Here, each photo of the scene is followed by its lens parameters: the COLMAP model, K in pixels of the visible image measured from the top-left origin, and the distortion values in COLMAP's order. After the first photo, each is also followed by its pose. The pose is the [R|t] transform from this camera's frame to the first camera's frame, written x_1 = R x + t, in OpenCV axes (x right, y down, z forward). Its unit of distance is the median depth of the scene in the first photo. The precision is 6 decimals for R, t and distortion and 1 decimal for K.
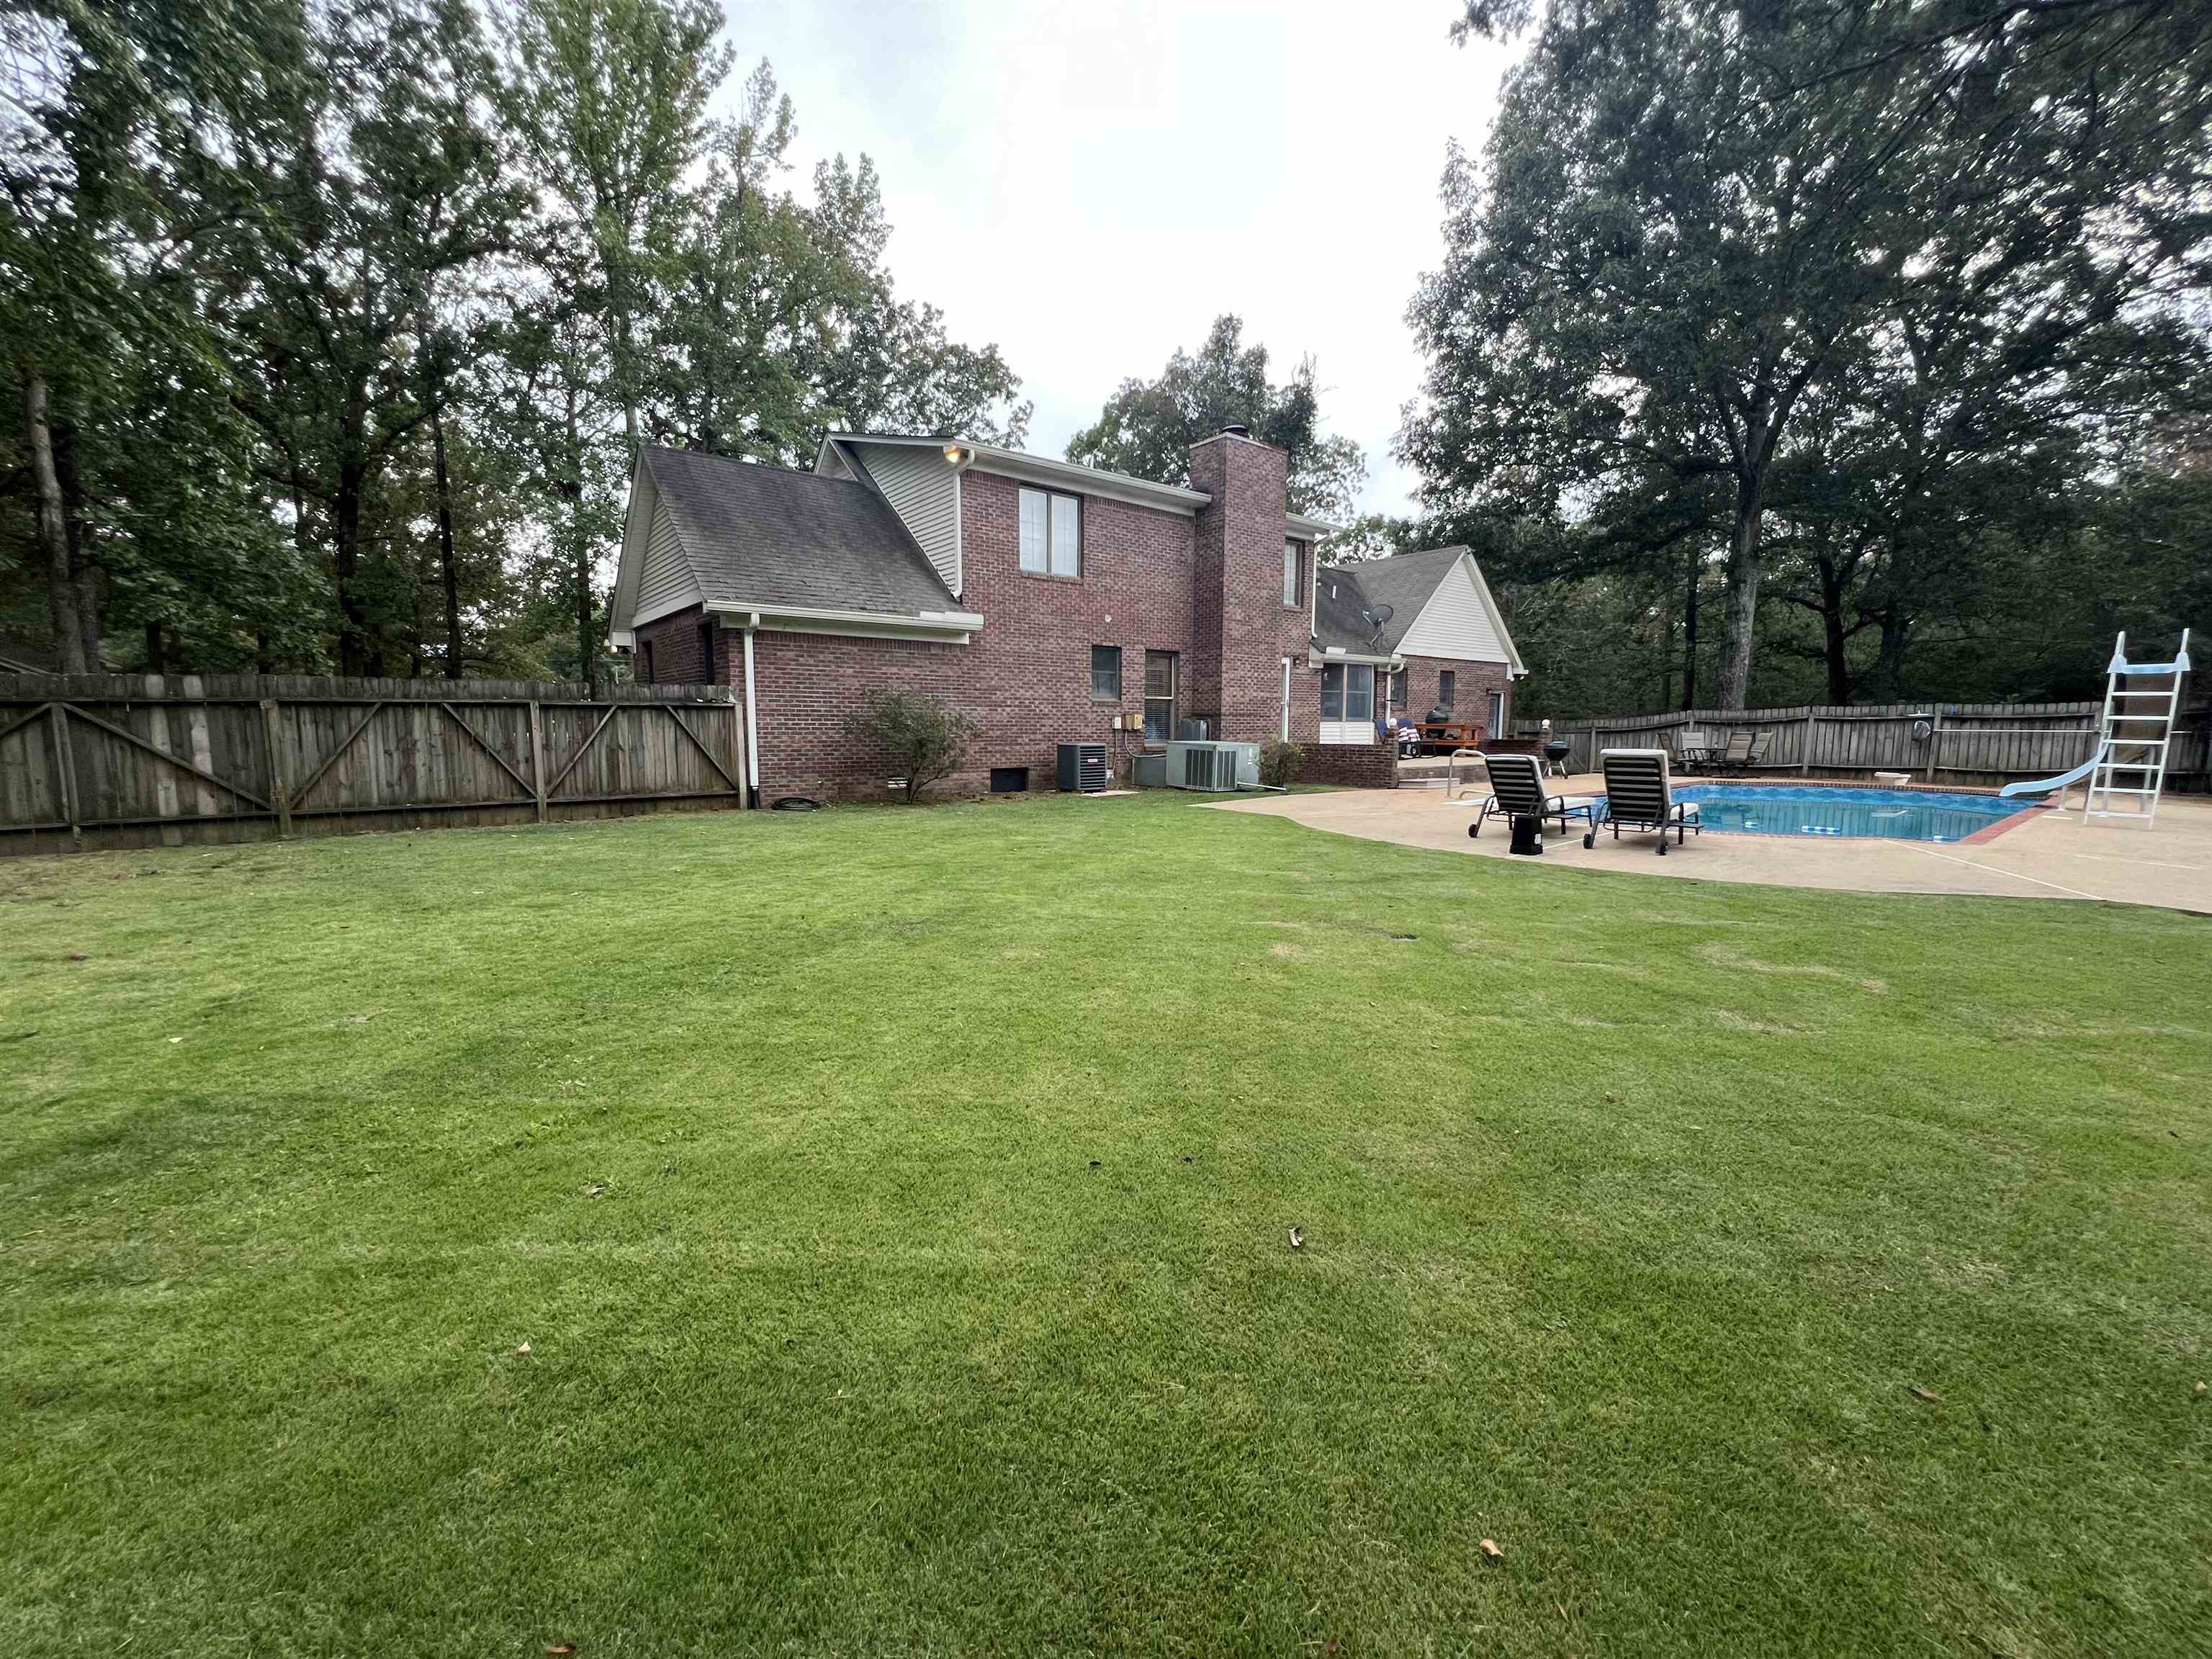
lens RADIAL K [[876.1, 0, 1110.5], [0, 876.1, 825.5], [0, 0, 1]] dist [0.000145, -0.000173]
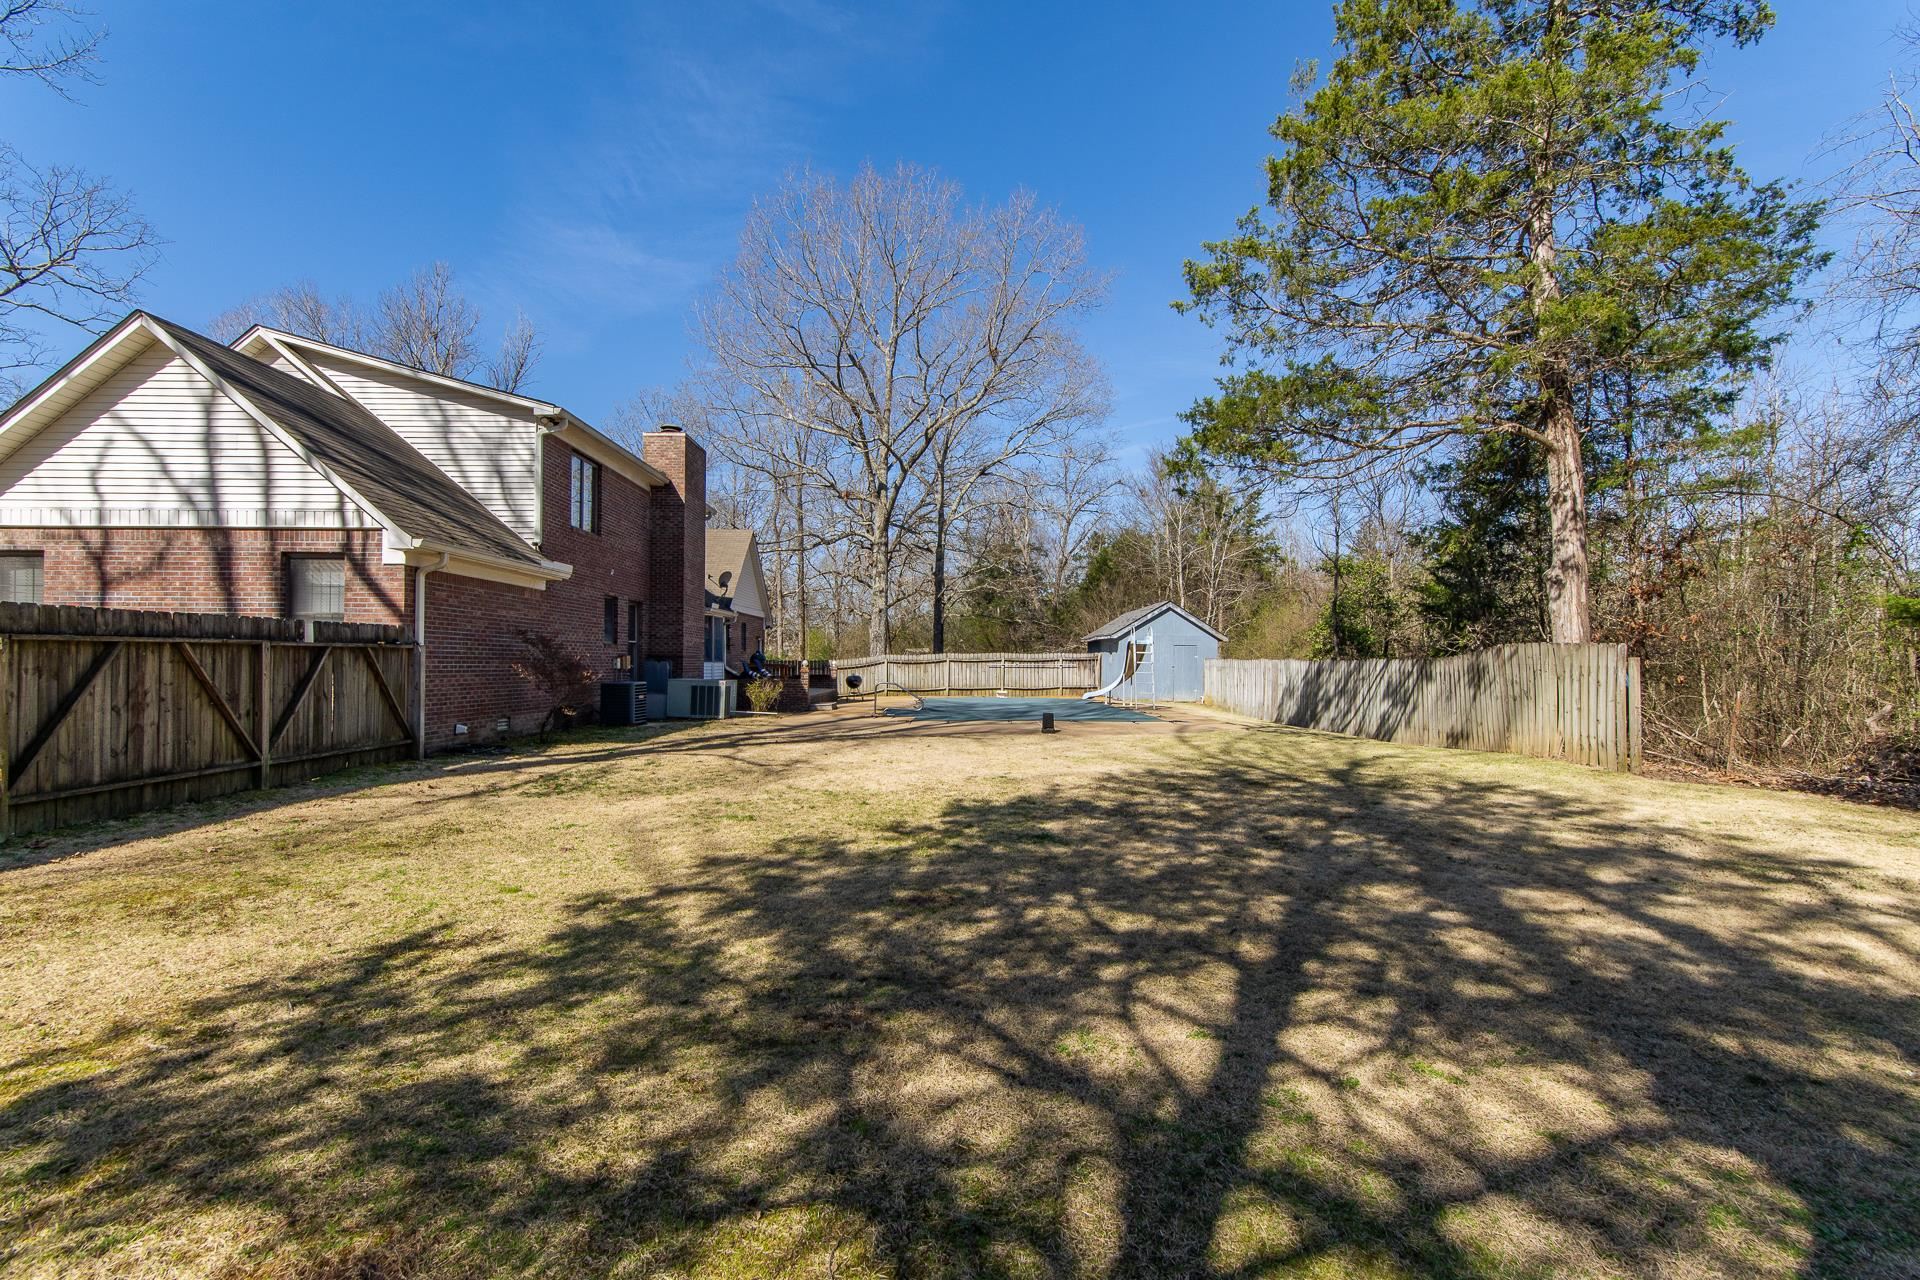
lens RADIAL K [[835.2, 0, 961.4], [0, 835.2, 650.5], [0, 0, 1]] dist [-0.001118, -0.000331]
pose [[0.614727, 0.006079, 0.788717, -0.596285], [0.100067, 0.991289, -0.085633, -0.000925], [-0.782367, 0.131565, 0.608763, 0.010094]]
